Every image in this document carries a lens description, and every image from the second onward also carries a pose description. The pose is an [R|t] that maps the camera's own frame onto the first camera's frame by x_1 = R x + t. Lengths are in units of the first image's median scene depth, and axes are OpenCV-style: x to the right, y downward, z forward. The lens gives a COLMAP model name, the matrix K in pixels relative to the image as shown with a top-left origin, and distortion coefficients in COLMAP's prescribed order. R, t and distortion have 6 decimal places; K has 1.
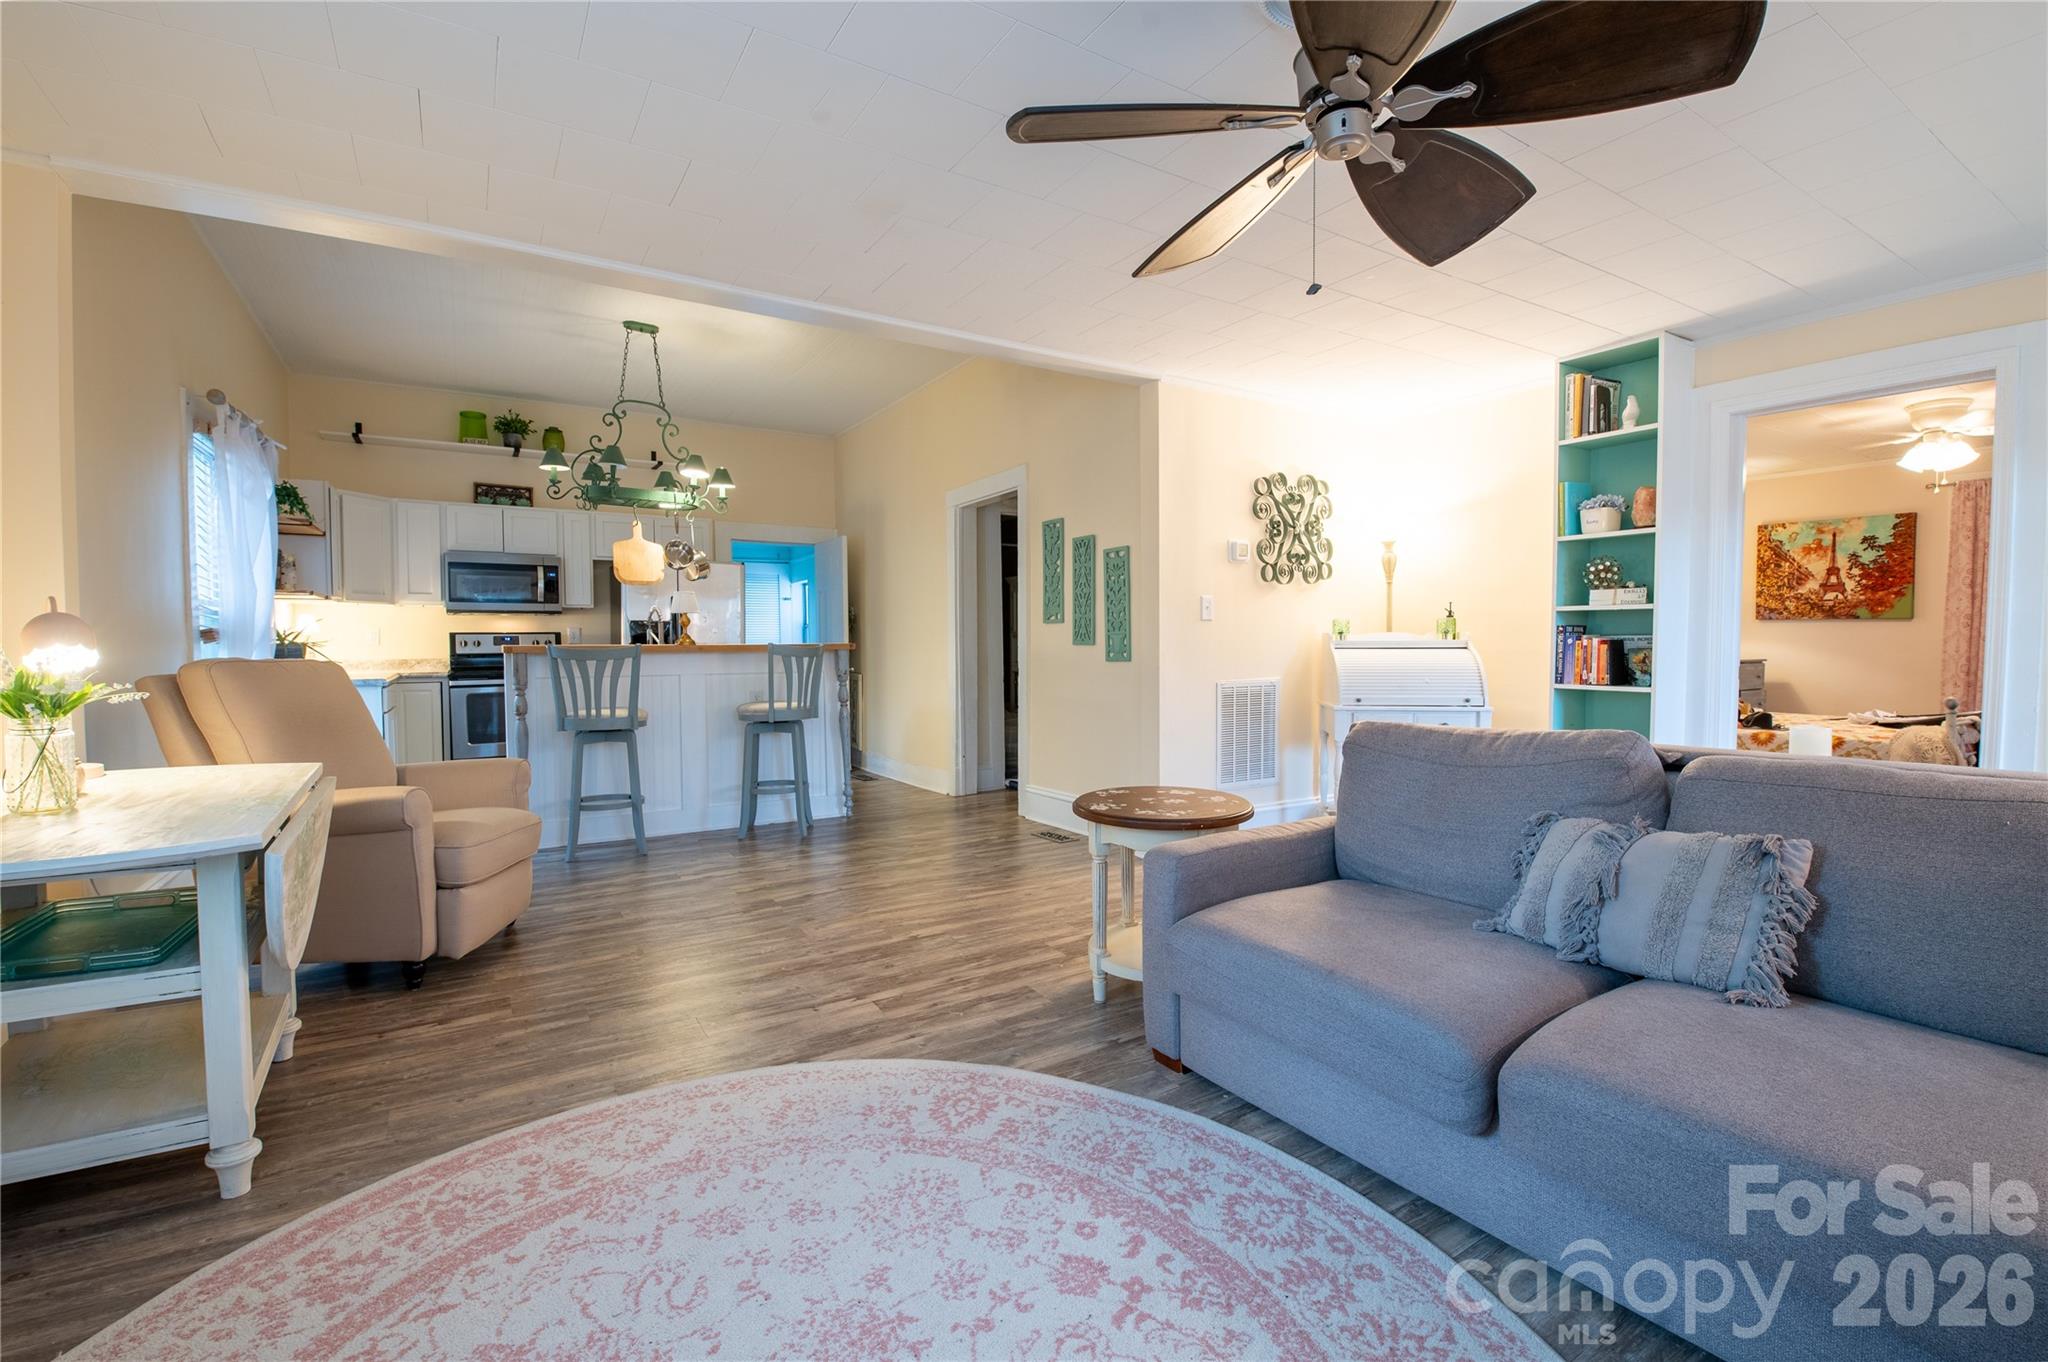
lens RADIAL K [[902.9, 0, 1032.5], [0, 902.9, 676.1], [0, 0, 1]] dist [-0.004873, -0.009364]
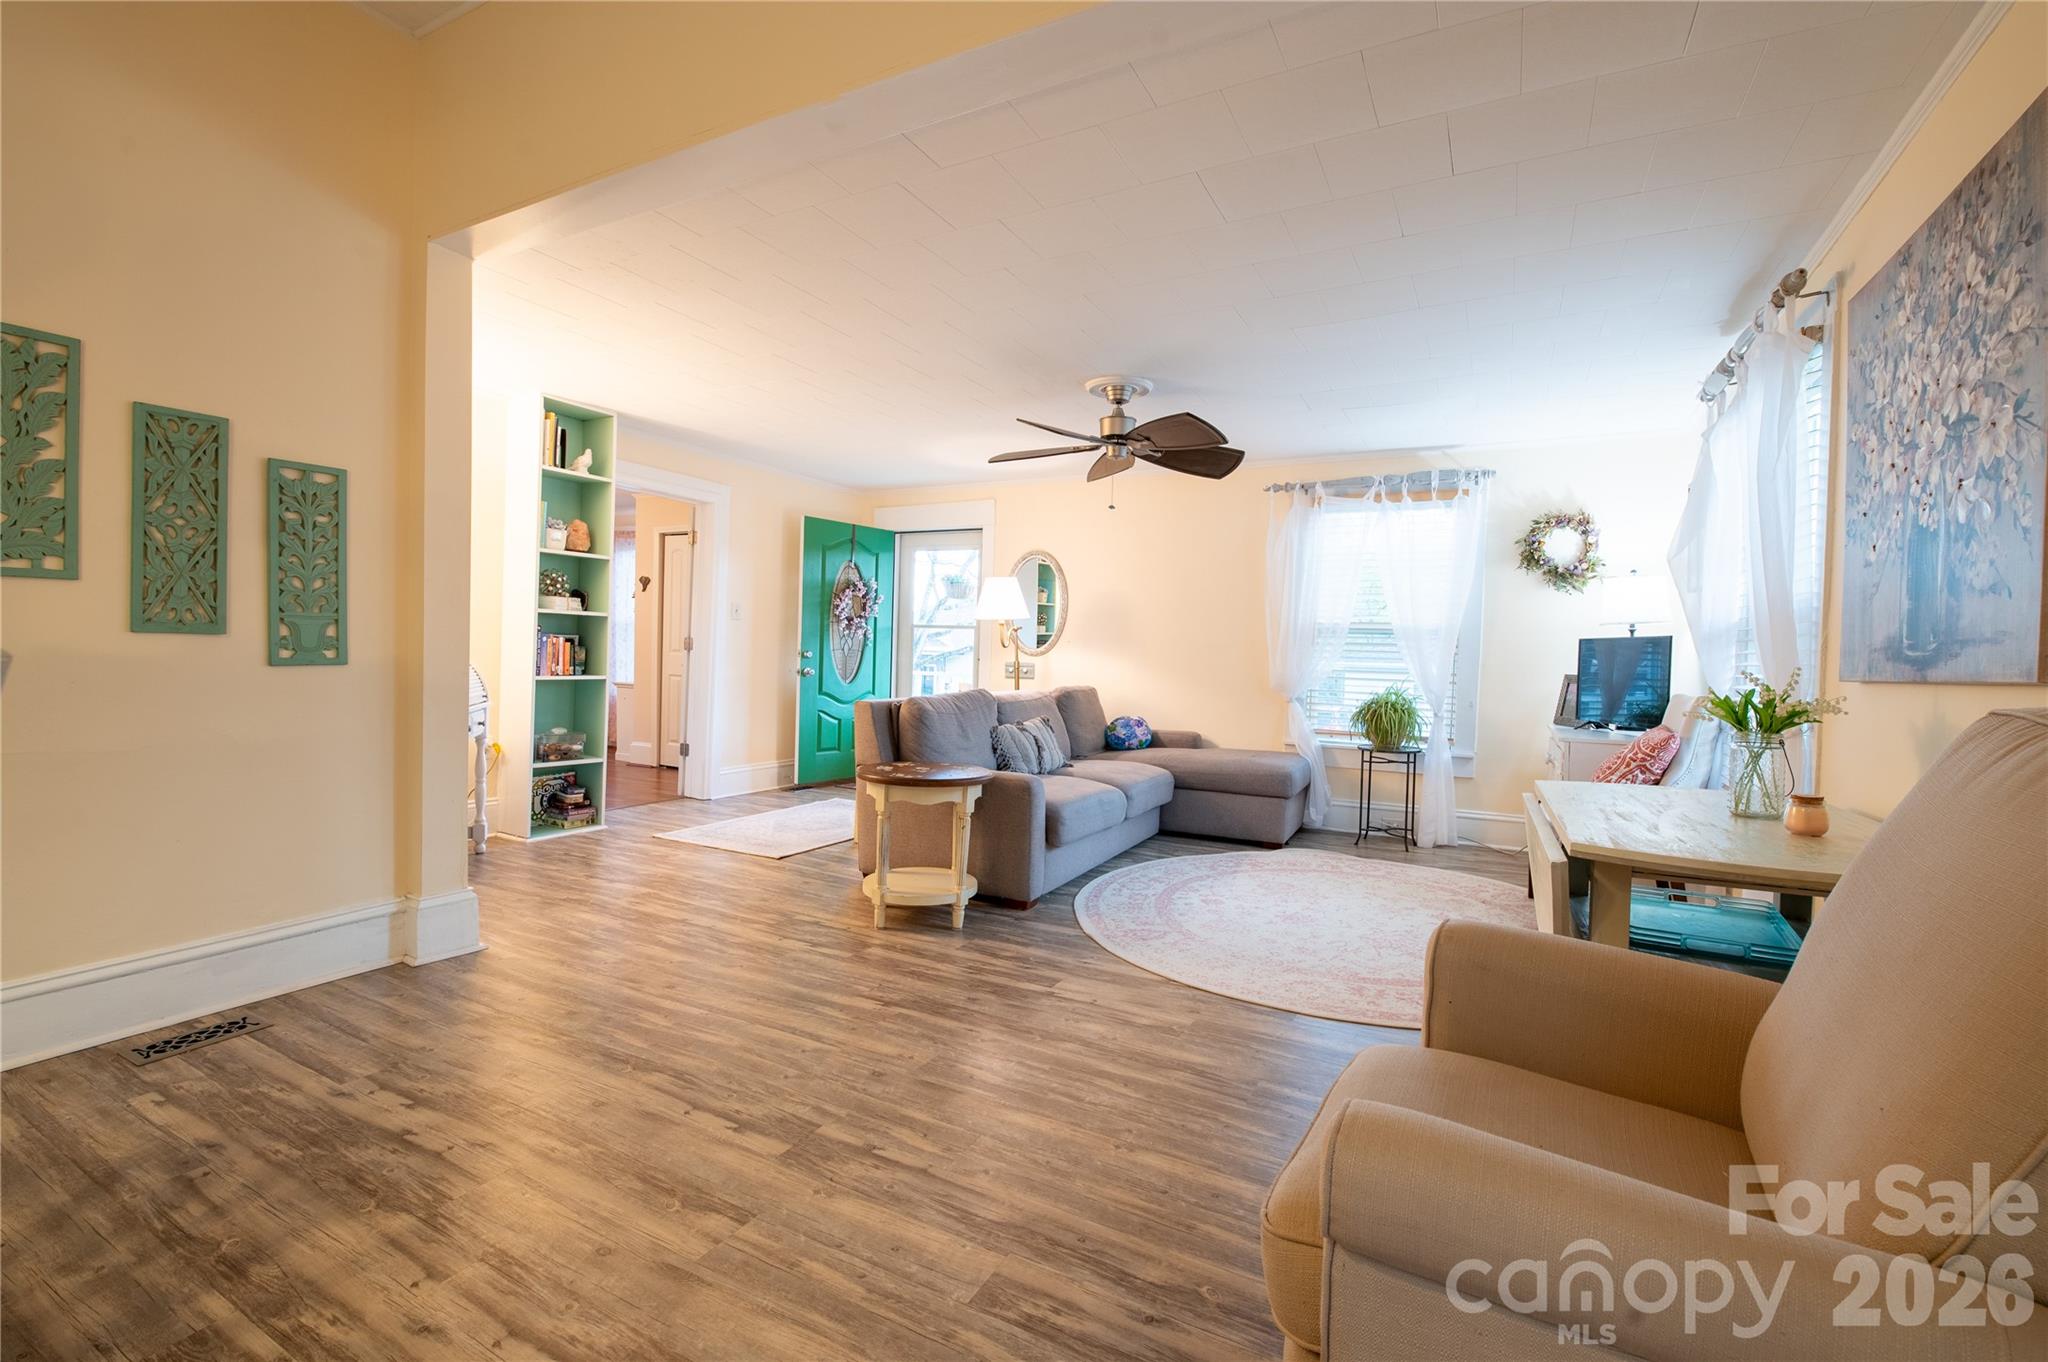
lens RADIAL K [[871.3, 0, 1030.4], [0, 871.3, 675.1], [0, 0, 1]] dist [-0.003049, -0.008275]
pose [[-0.491537, -0.032147, 0.870263, -0.748814], [0.006167, 0.999165, 0.040392, -0.036251], [-0.870835, 0.025221, -0.490928, 1.080543]]
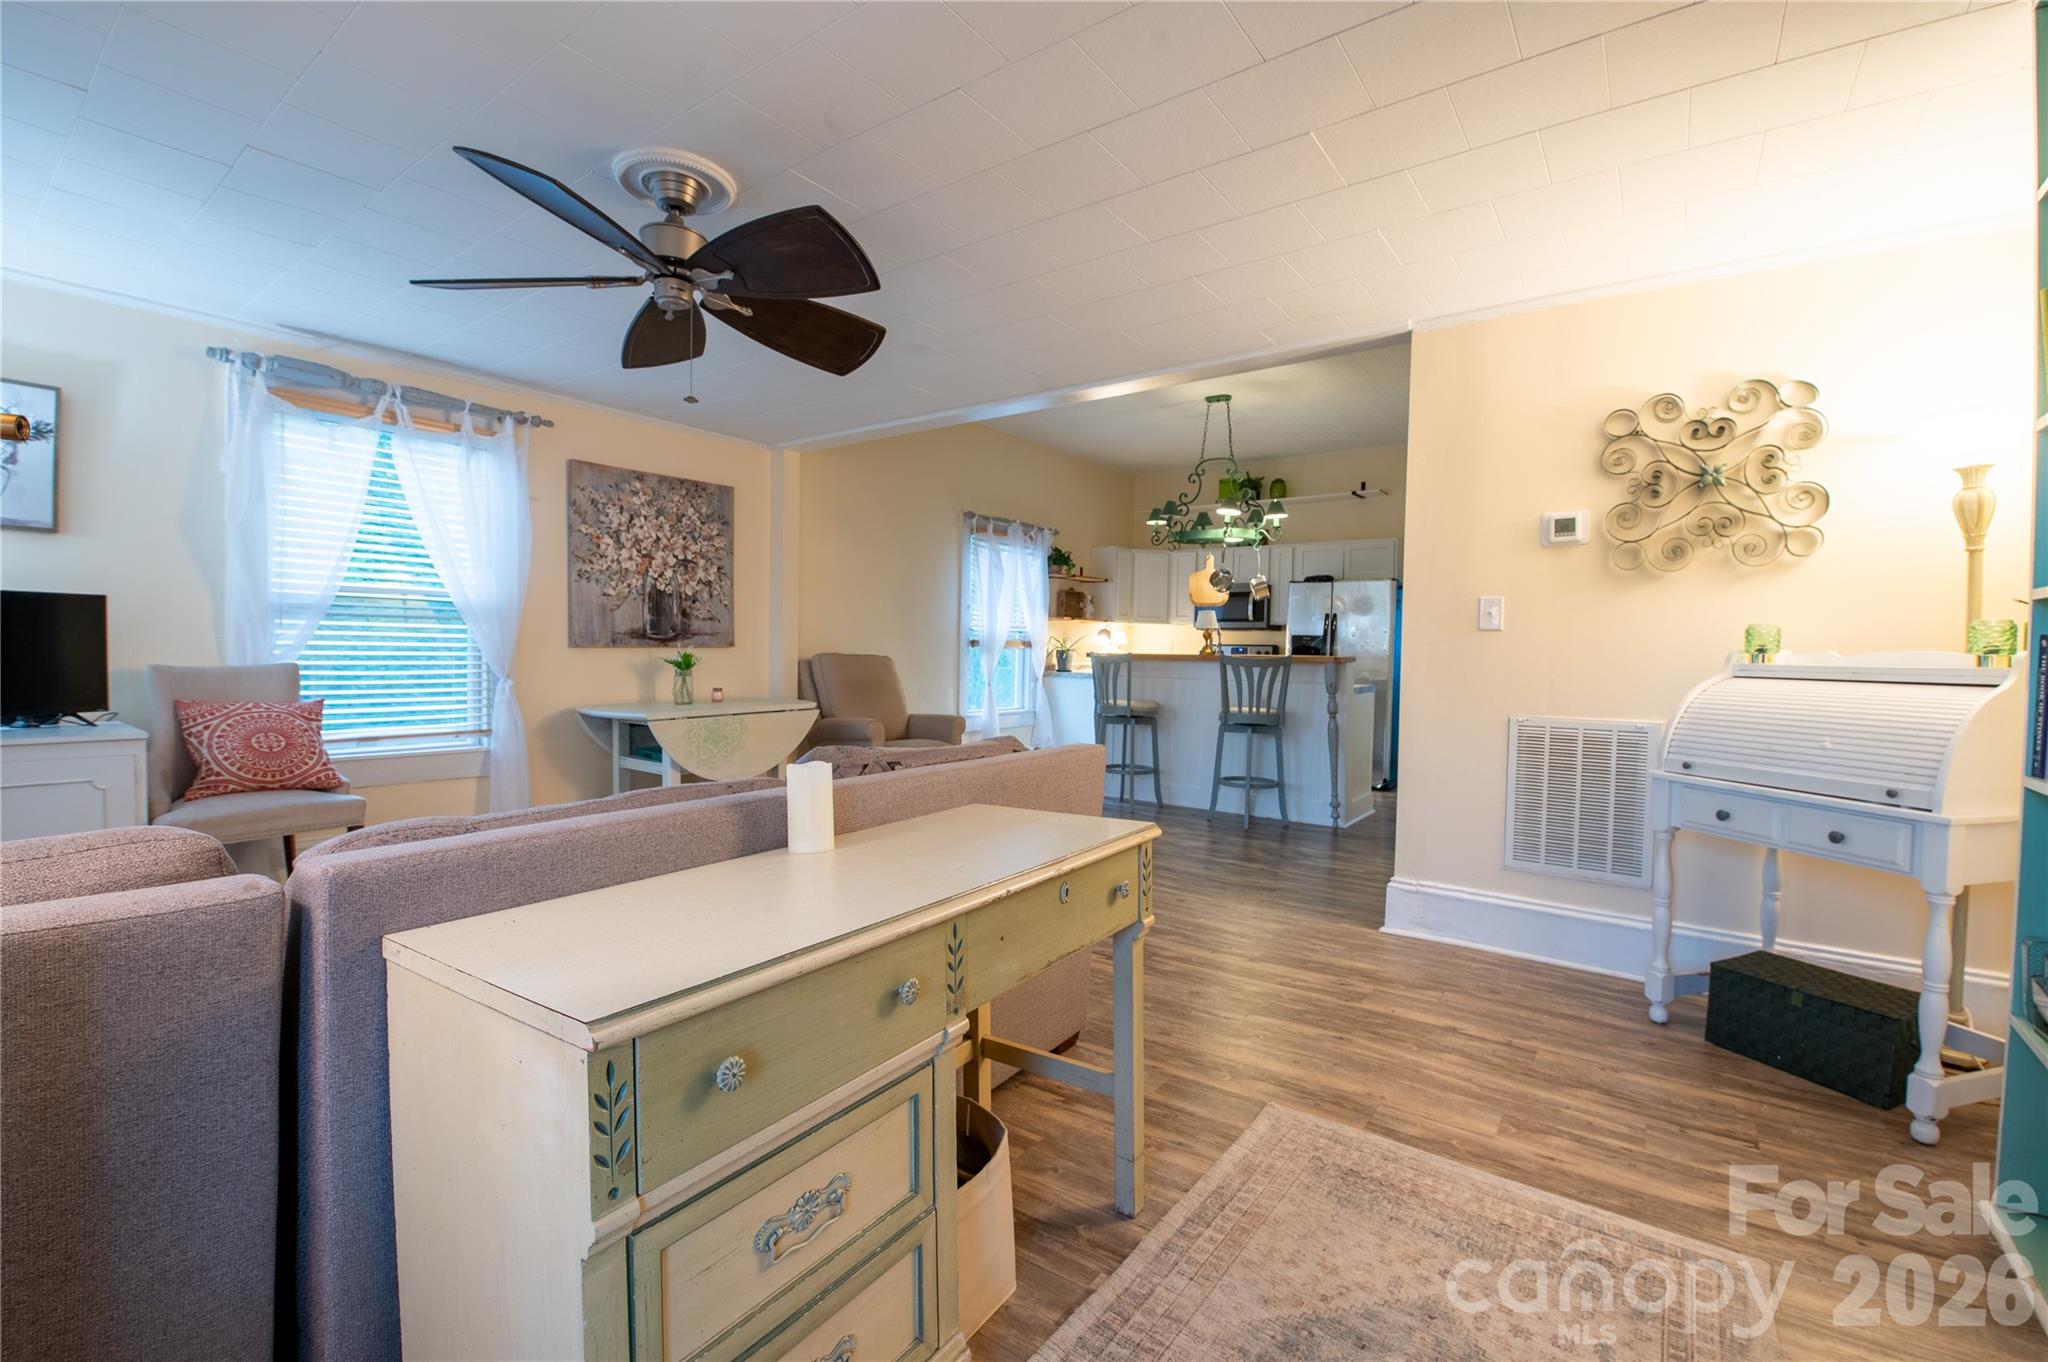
lens RADIAL K [[871.3, 0, 1030.4], [0, 871.3, 675.1], [0, 0, 1]] dist [-0.003049, -0.008275]
pose [[0.366071, 0.037764, -0.929821, 0.835934], [-0.053618, 0.998372, 0.019439, -0.022651], [0.929041, 0.042739, 0.367499, 0.465462]]
